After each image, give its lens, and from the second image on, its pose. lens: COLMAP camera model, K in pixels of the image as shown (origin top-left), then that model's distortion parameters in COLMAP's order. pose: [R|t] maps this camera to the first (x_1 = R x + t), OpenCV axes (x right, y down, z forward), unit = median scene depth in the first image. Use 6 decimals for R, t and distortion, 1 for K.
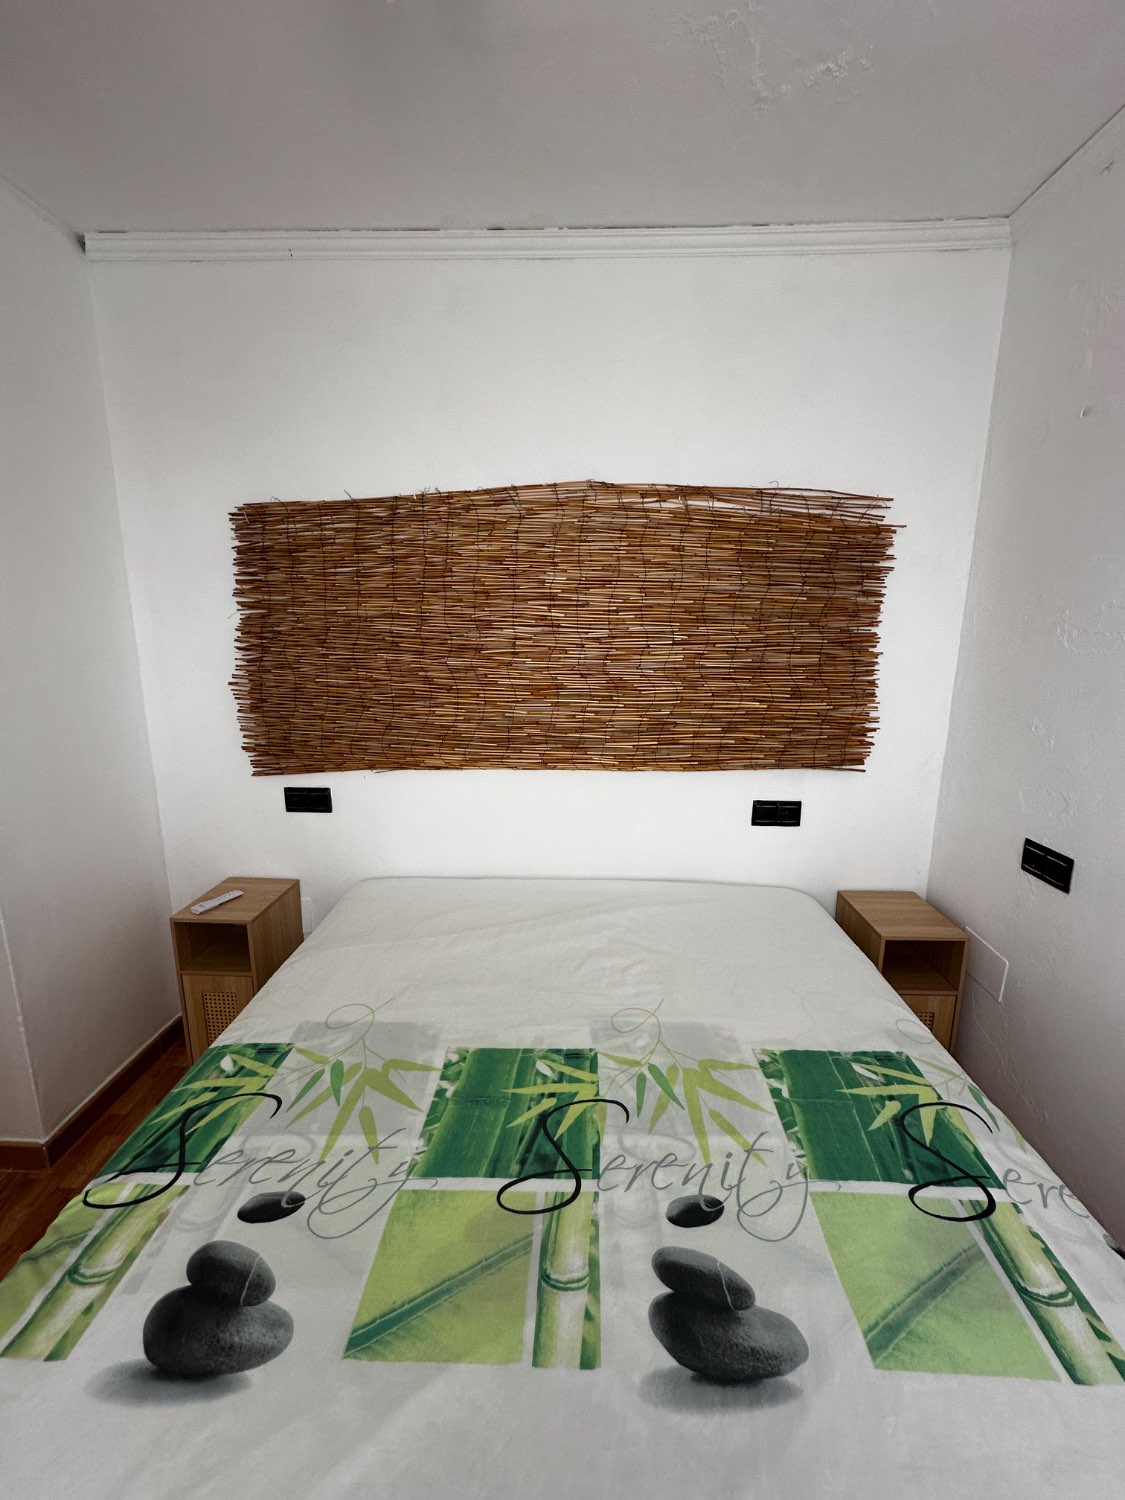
lens RADIAL K [[600.0, 0, 559.6], [0, 600.0, 759.5], [0, 0, 1]] dist [-0.004359, 0.000358]
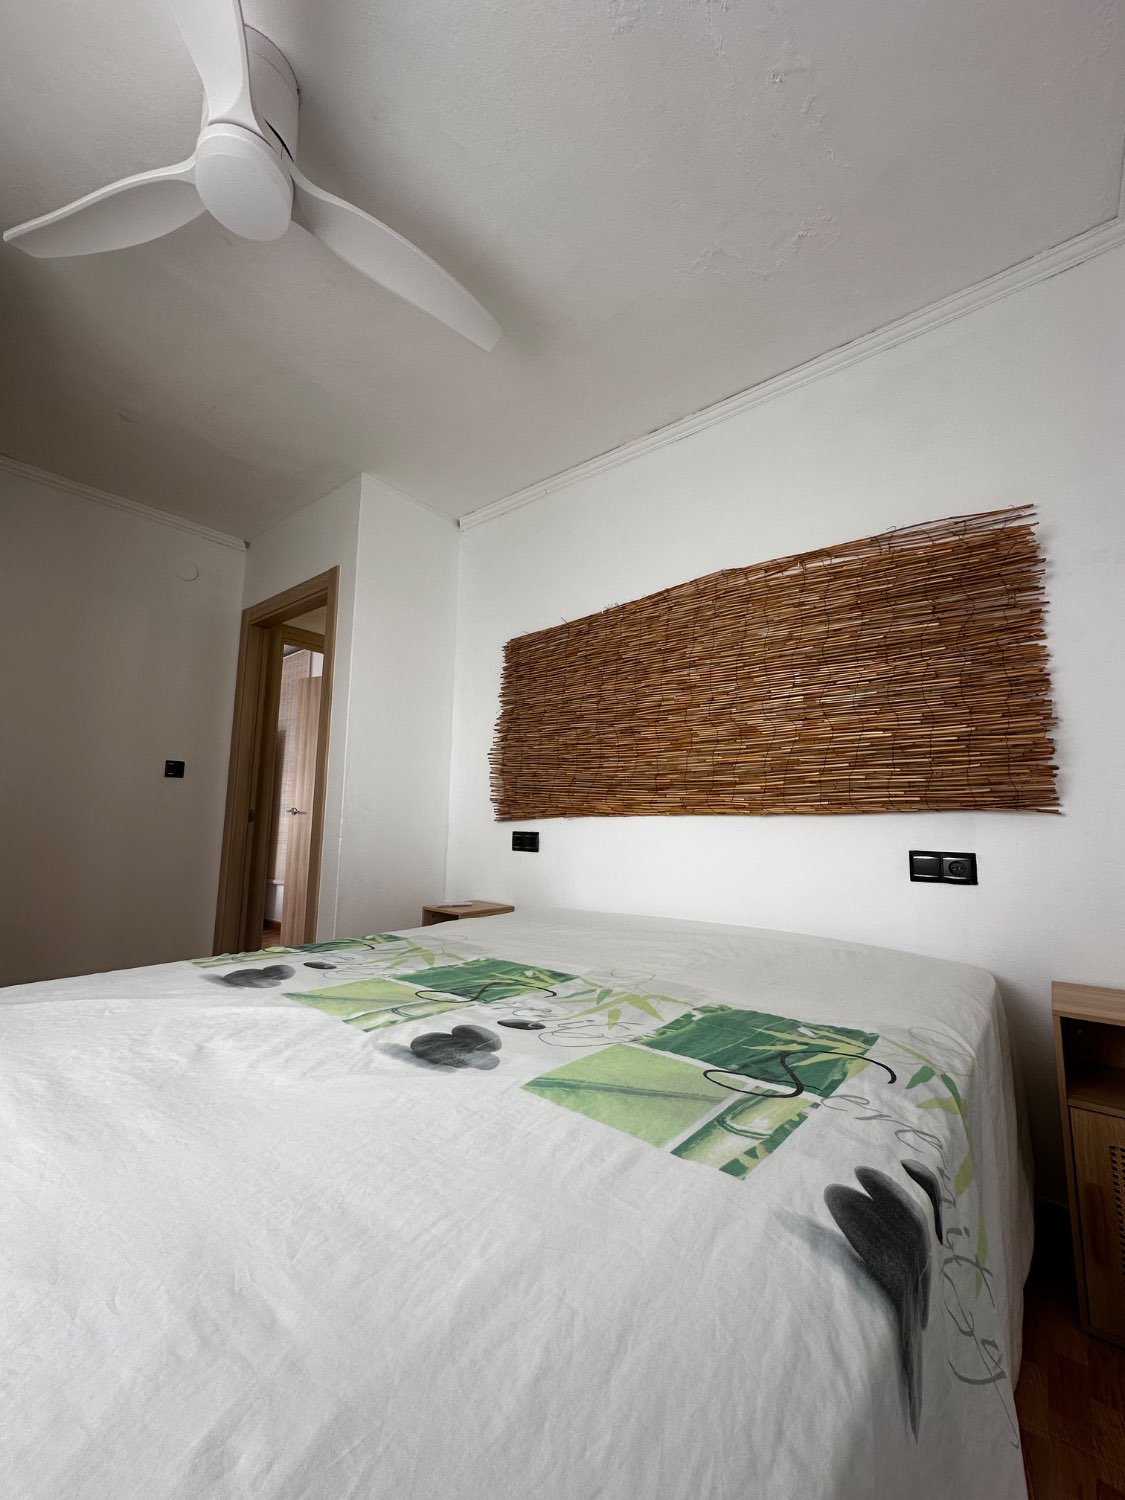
lens RADIAL K [[600.0, 0, 553.5], [0, 600.0, 758.8], [0, 0, 1]] dist [-0.004359, 0.000358]
pose [[0.793041, -0.054248, -0.606748, 0.494204], [-0.143887, 0.951162, -0.273107, 0.279158], [0.591931, 0.303888, 0.746505, 0.004119]]
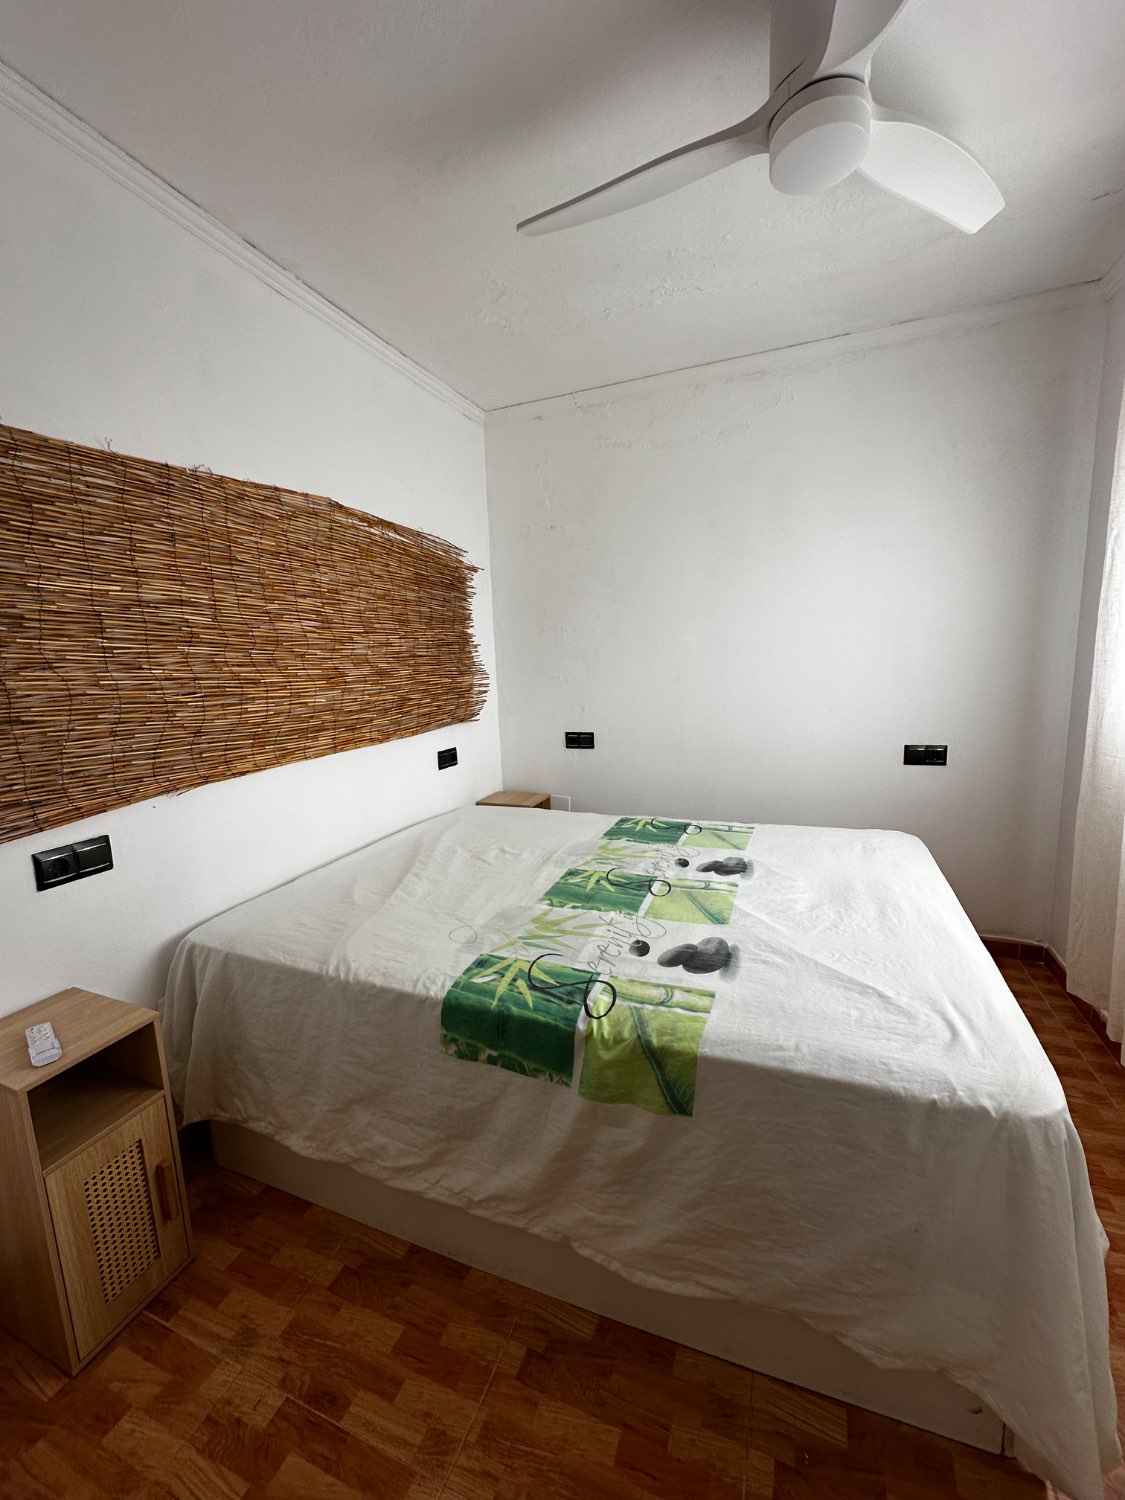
lens RADIAL K [[600.0, 0, 569.2], [0, 600.0, 764.9], [0, 0, 1]] dist [-0.004359, 0.000358]
pose [[0.331593, -0.183054, 0.925493, -0.965727], [0.232915, 0.966513, 0.107717, 0.020703], [-0.914219, 0.179844, 0.363125, 0.239789]]
